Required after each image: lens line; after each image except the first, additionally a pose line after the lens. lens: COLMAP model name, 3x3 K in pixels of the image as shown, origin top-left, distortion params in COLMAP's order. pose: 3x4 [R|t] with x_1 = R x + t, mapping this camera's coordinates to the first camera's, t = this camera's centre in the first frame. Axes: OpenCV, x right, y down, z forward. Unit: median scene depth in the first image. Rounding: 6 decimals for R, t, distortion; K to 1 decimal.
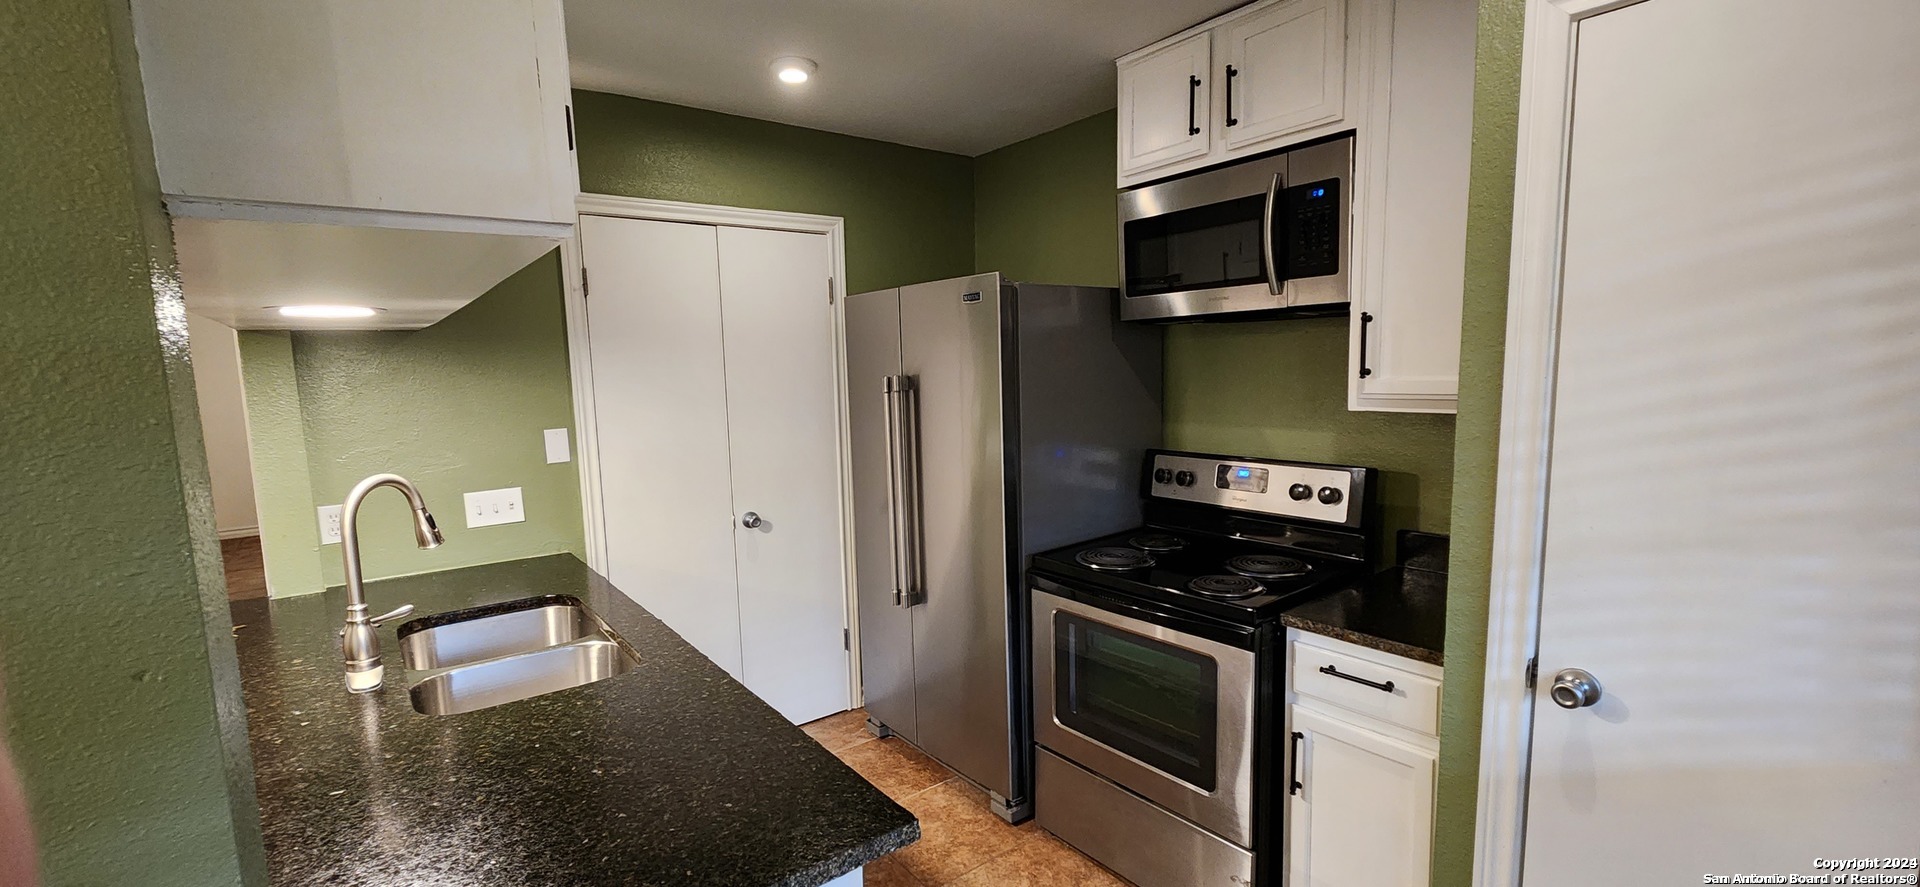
lens RADIAL K [[783.5, 0, 959.5], [0, 783.5, 456.1], [0, 0, 1]] dist [-0.000029, 0.000036]
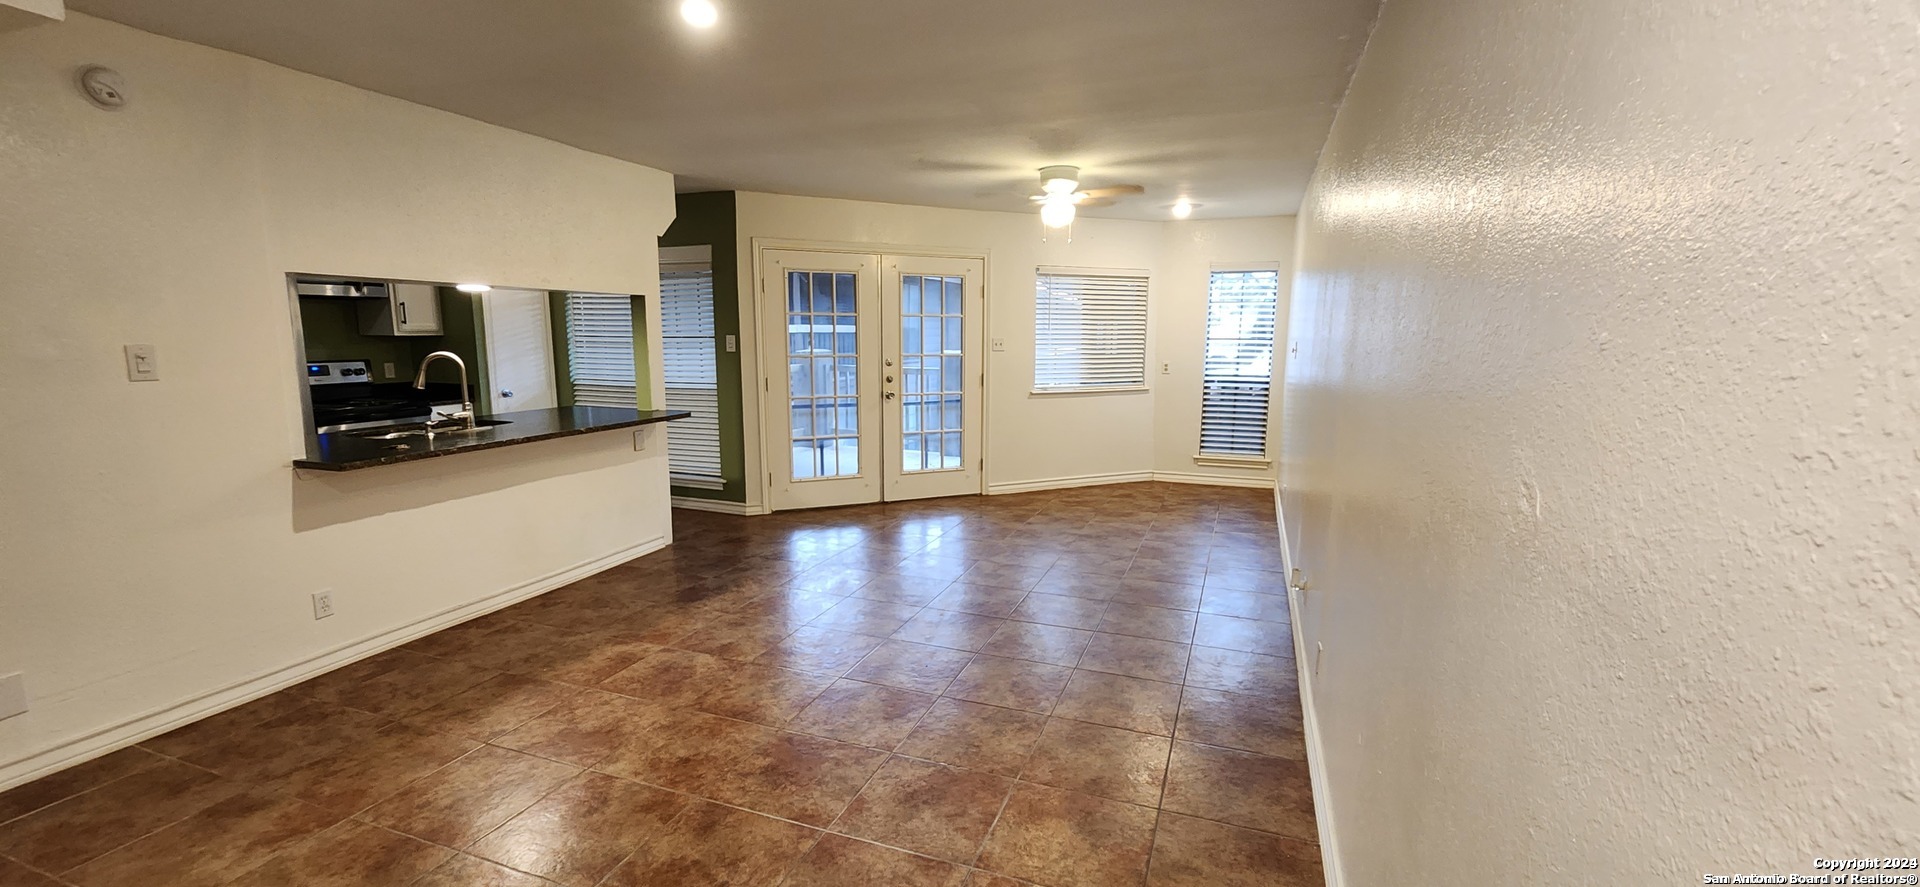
lens RADIAL K [[783.5, 0, 959.5], [0, 783.5, 456.1], [0, 0, 1]] dist [-0.000029, 0.000036]
pose [[-0.521566, -0.106648, 0.846520, -3.067732], [0.110284, 0.975407, 0.190835, 0.053204], [-0.846054, 0.192891, -0.496977, 0.770384]]
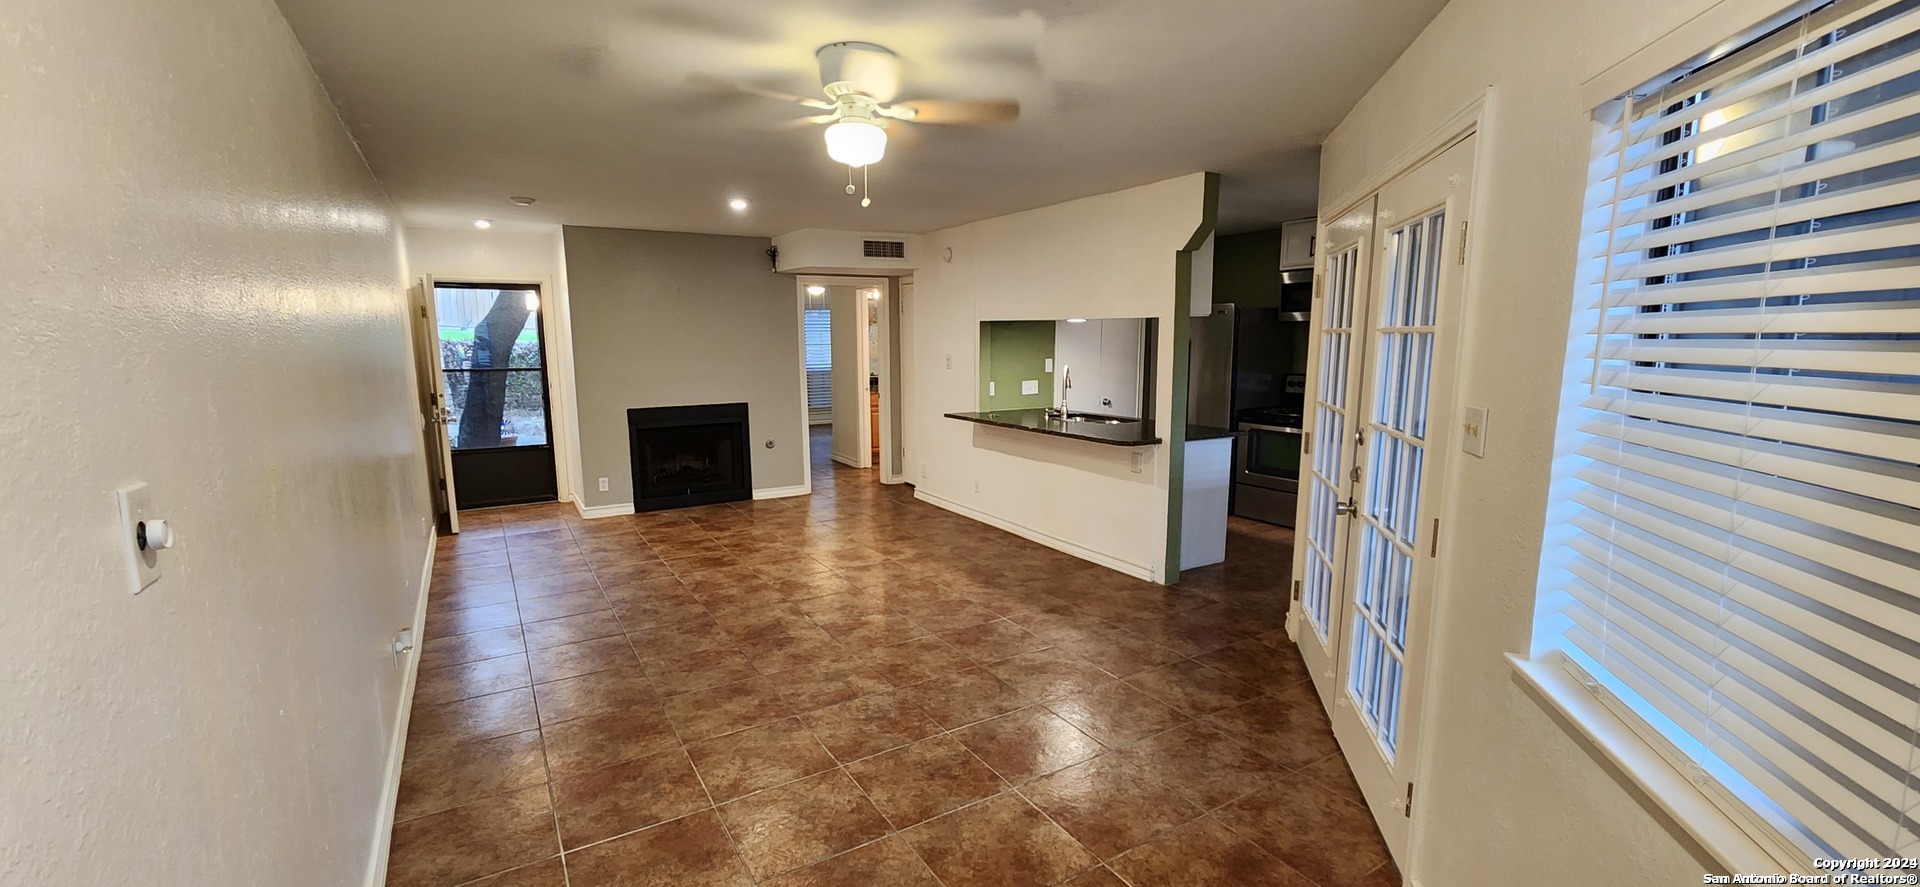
lens RADIAL K [[783.5, 0, 959.5], [0, 783.5, 456.1], [0, 0, 1]] dist [-0.000029, 0.000036]
pose [[0.992643, 0.046141, -0.111945, -0.670653], [-0.041536, 0.998206, 0.043127, 0.264299], [0.113734, -0.038160, 0.992778, -2.199368]]
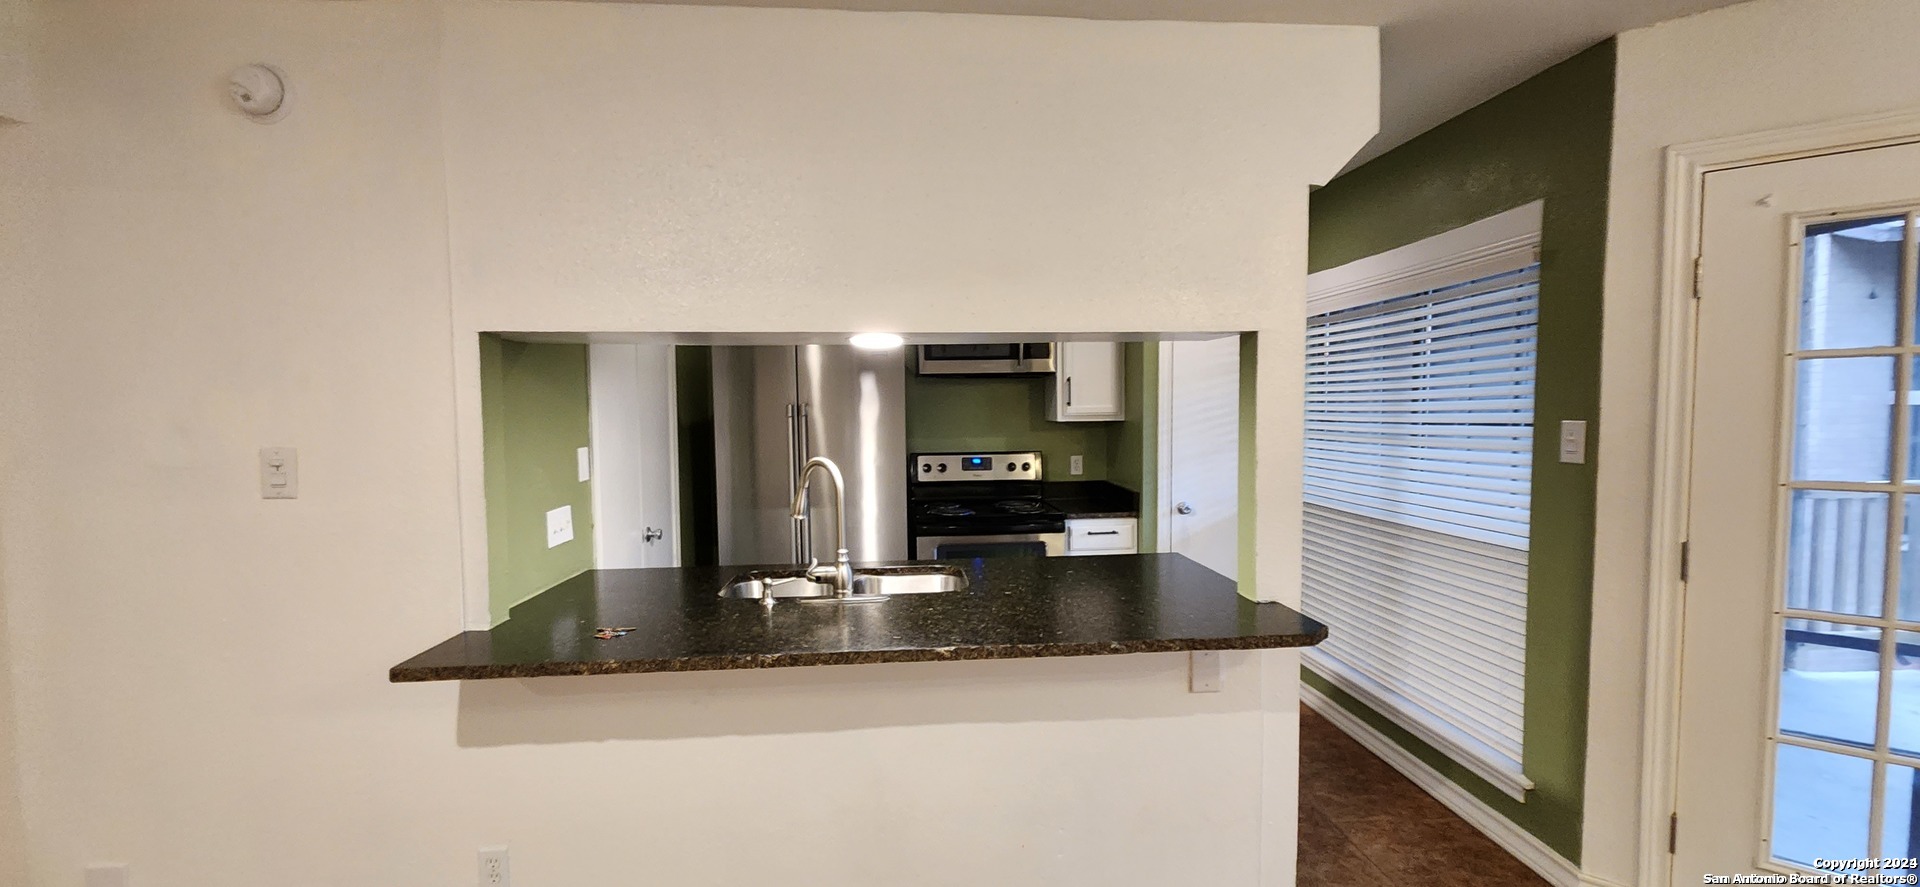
lens RADIAL K [[783.5, 0, 959.5], [0, 783.5, 456.1], [0, 0, 1]] dist [-0.000029, 0.000036]
pose [[0.555787, -0.023114, 0.831004, -1.464699], [0.091885, 0.995197, -0.033773, 0.086430], [-0.826231, 0.095128, 0.555241, 0.035925]]
